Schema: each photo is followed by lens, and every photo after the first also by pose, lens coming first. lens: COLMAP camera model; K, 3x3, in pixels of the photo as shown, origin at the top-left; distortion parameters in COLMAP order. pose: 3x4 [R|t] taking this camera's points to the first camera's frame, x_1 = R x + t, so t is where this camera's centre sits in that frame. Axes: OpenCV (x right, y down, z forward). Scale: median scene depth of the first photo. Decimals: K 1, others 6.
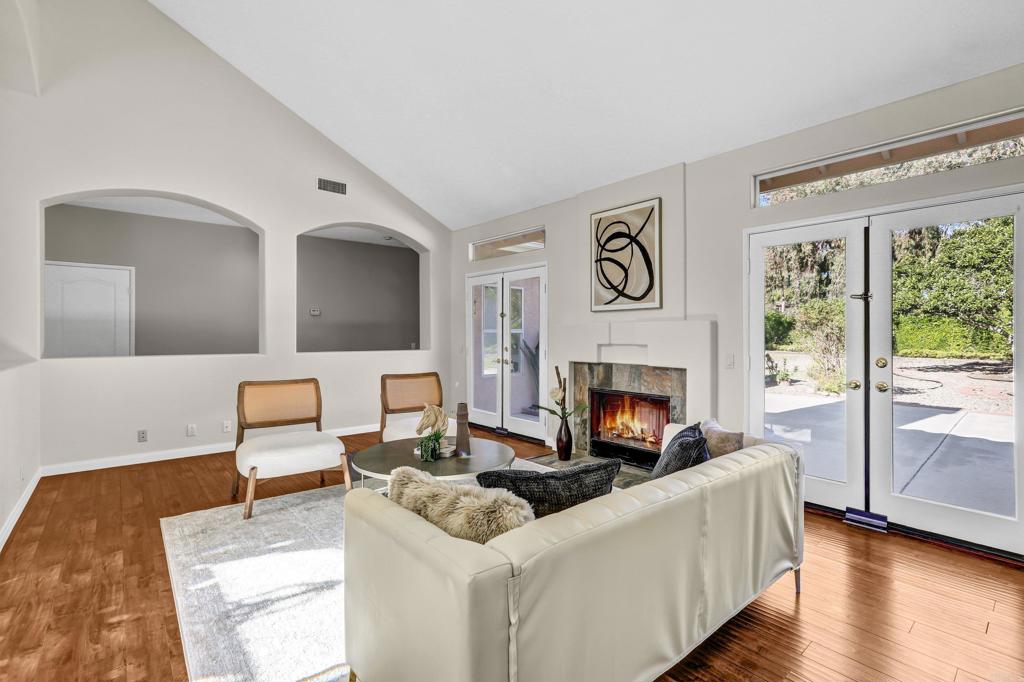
lens RADIAL K [[470.5, 0, 509.8], [0, 470.5, 338.8], [0, 0, 1]] dist [-0.016985, 0.001264]
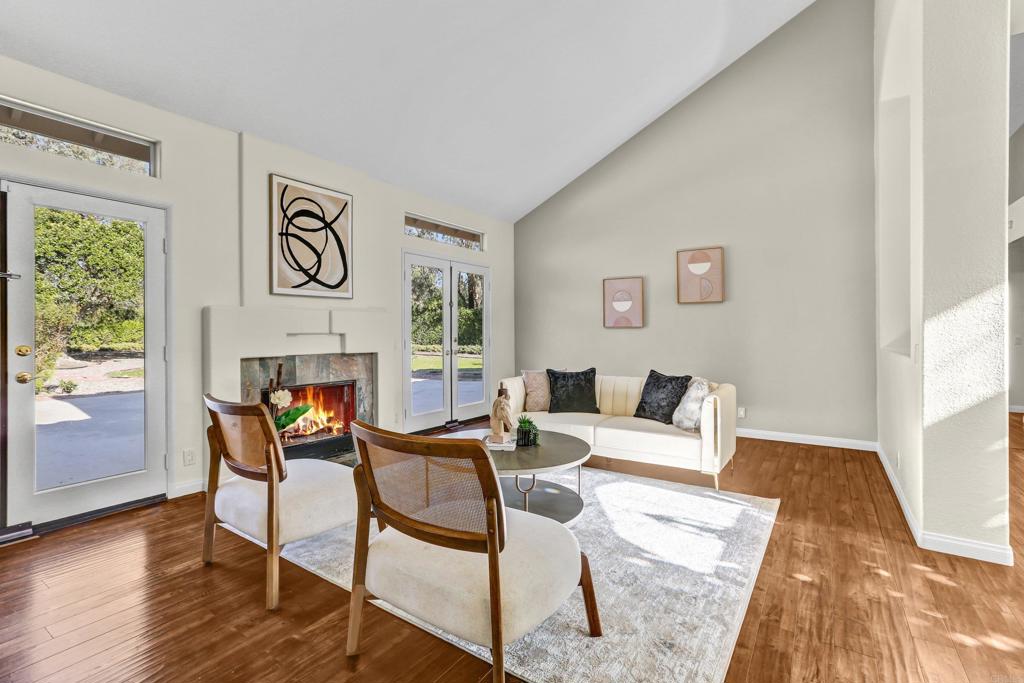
lens RADIAL K [[470.5, 0, 509.3], [0, 470.5, 333.4], [0, 0, 1]] dist [-0.016985, 0.001264]
pose [[-0.274544, -0.020002, 0.961367, -0.770612], [-0.001320, 0.999791, 0.020425, -0.007744], [-0.961574, 0.004338, -0.274512, 0.894574]]
